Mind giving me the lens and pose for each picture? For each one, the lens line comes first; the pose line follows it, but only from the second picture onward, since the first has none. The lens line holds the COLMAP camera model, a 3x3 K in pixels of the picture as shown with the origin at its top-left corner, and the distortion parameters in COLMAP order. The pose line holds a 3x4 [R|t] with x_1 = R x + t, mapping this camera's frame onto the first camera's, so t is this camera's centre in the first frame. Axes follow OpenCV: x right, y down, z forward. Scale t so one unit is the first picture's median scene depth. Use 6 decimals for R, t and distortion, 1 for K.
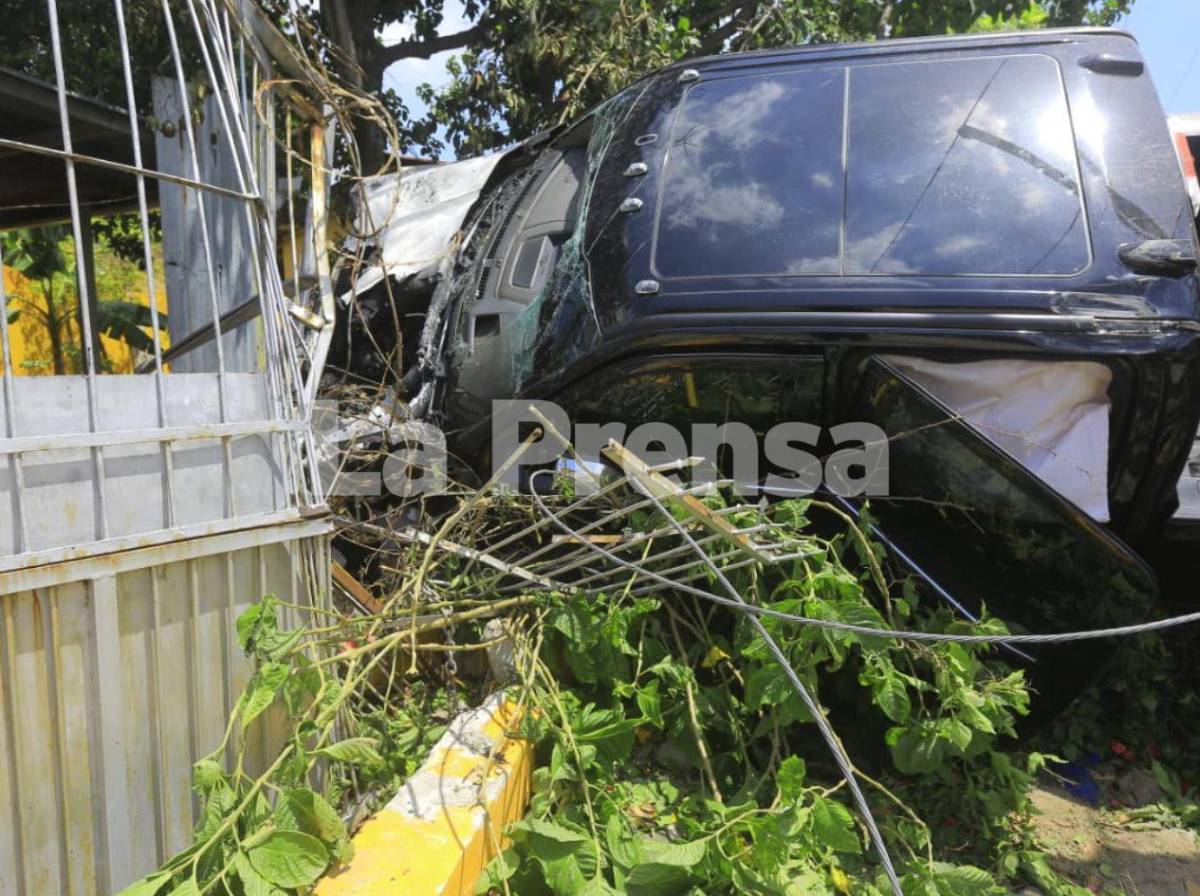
lens RADIAL K [[759.7, 0, 600.0], [0, 759.7, 448.0], [0, 0, 1]] dist [-0.035235, 0.000448]
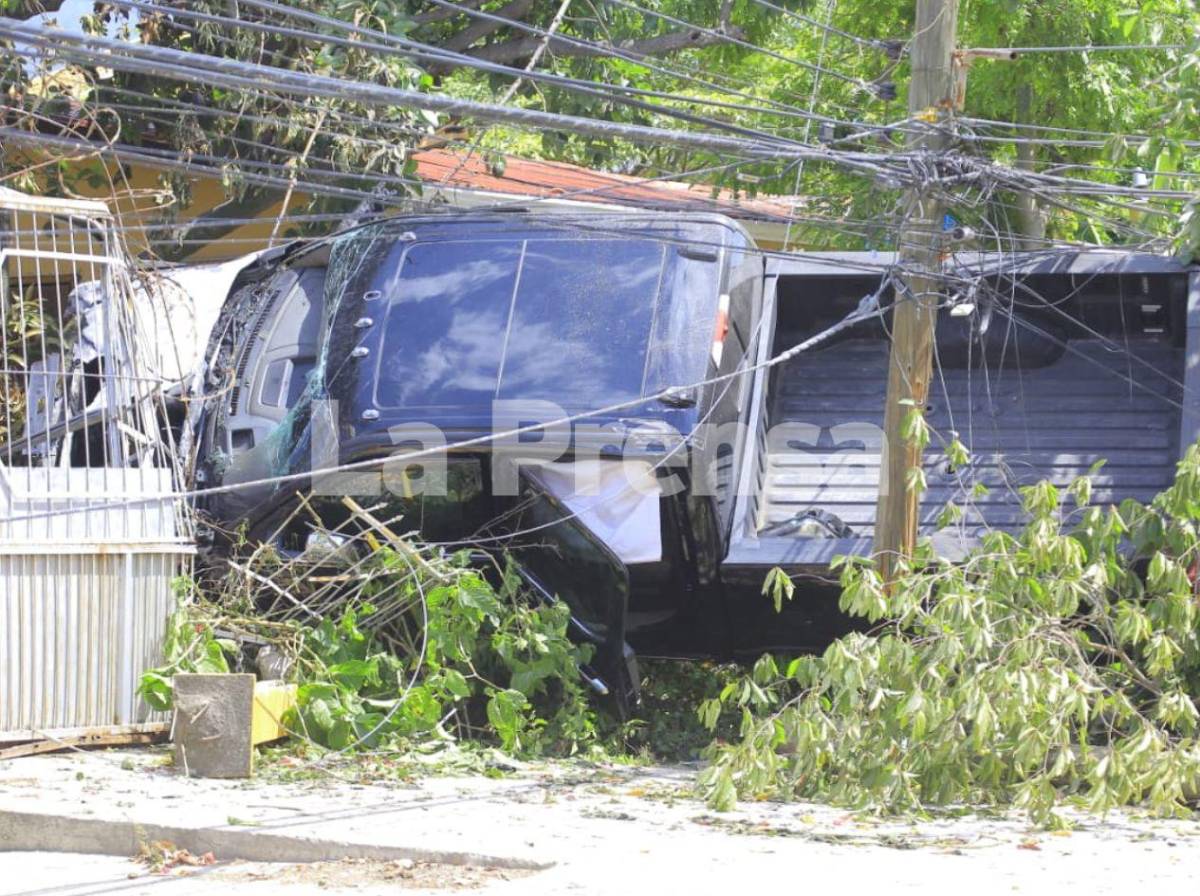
lens RADIAL K [[5520.6, 0, 600.0], [0, 5520.6, 448.0], [0, 0, 1]] dist [0.044782, -0.150832]
pose [[0.998359, -0.008860, 0.056568, -0.086492], [0.016546, 0.990448, -0.136891, 1.150816], [-0.054814, 0.137602, 0.988970, -8.337565]]
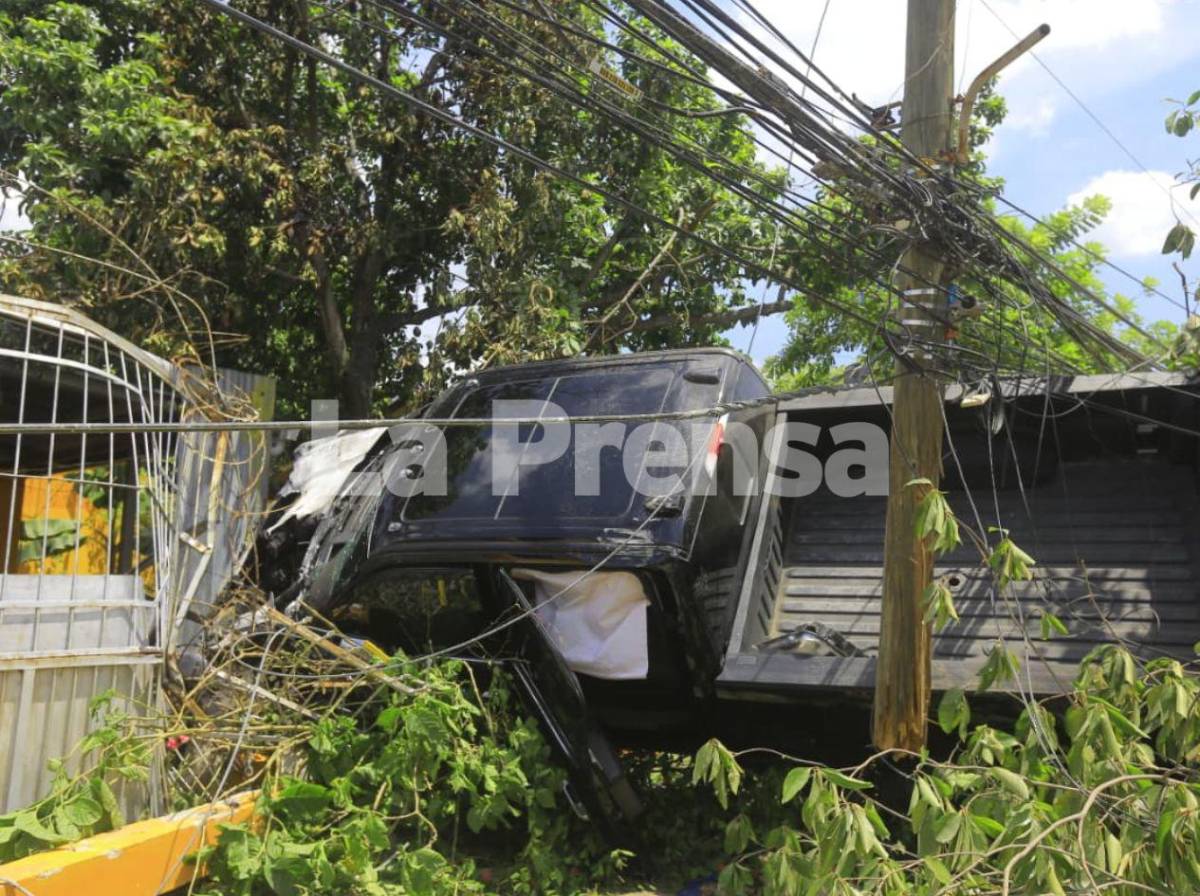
lens RADIAL K [[957.9, 0, 614.7], [0, 957.9, 448.3], [0, 0, 1]] dist [-0.039574, 0.065976]
pose [[0.984425, -0.024569, -0.174080, 0.756746], [-0.021589, 0.965798, -0.258396, 0.118899], [0.174474, 0.258130, 0.950225, -0.750269]]
